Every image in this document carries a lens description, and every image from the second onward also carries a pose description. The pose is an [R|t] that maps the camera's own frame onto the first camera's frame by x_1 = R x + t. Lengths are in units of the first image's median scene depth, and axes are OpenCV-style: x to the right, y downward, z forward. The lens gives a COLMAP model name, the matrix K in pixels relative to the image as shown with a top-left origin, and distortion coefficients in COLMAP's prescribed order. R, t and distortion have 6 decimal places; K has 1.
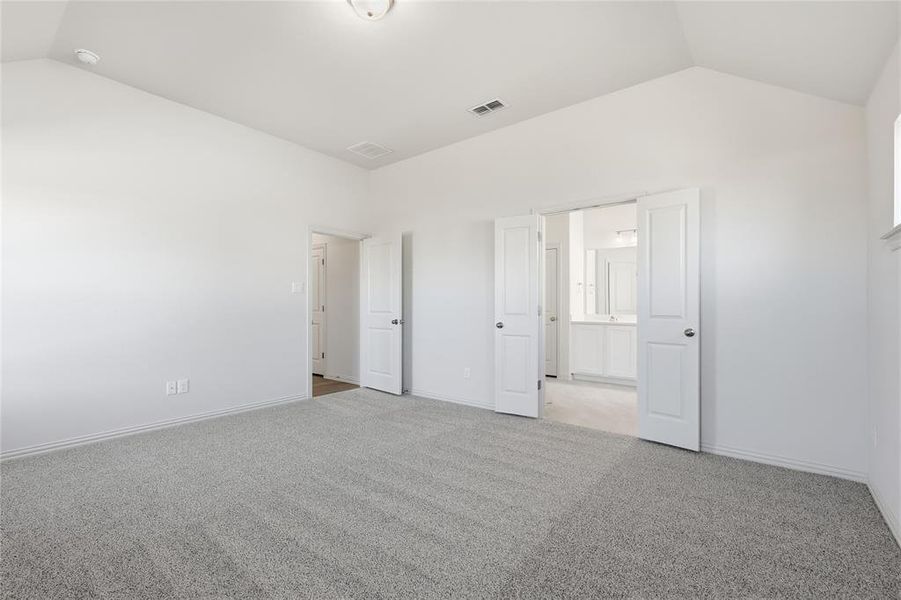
lens RADIAL K [[391.7, 0, 453.3], [0, 391.7, 301.2], [0, 0, 1]] dist [0.000245, 0.000079]
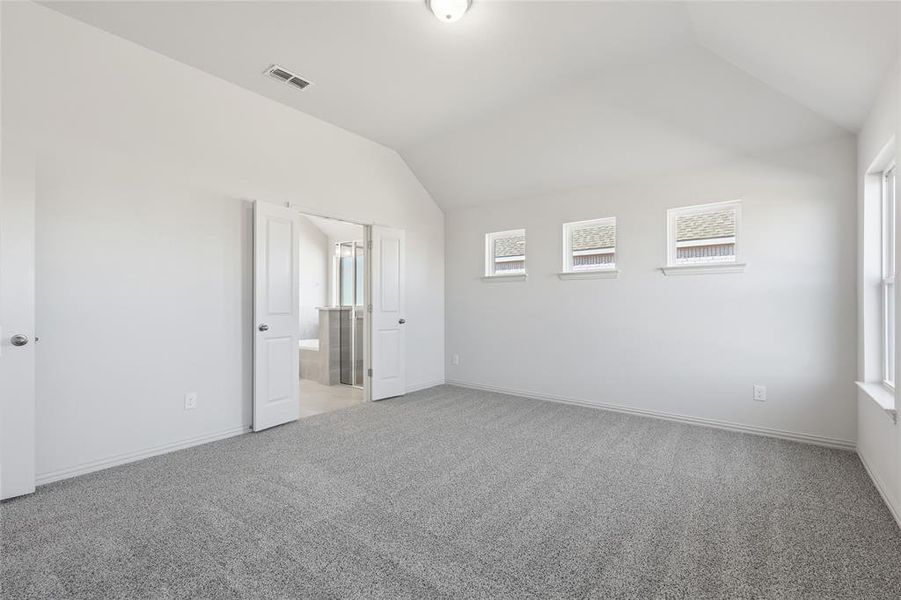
lens RADIAL K [[391.7, 0, 451.5], [0, 391.7, 300.7], [0, 0, 1]] dist [0.000245, 0.000079]
pose [[-0.003124, 0.008364, 0.999960, -0.823398], [-0.005869, 0.999948, -0.008382, 0.008463], [-0.999978, -0.005895, -0.003074, 0.670100]]
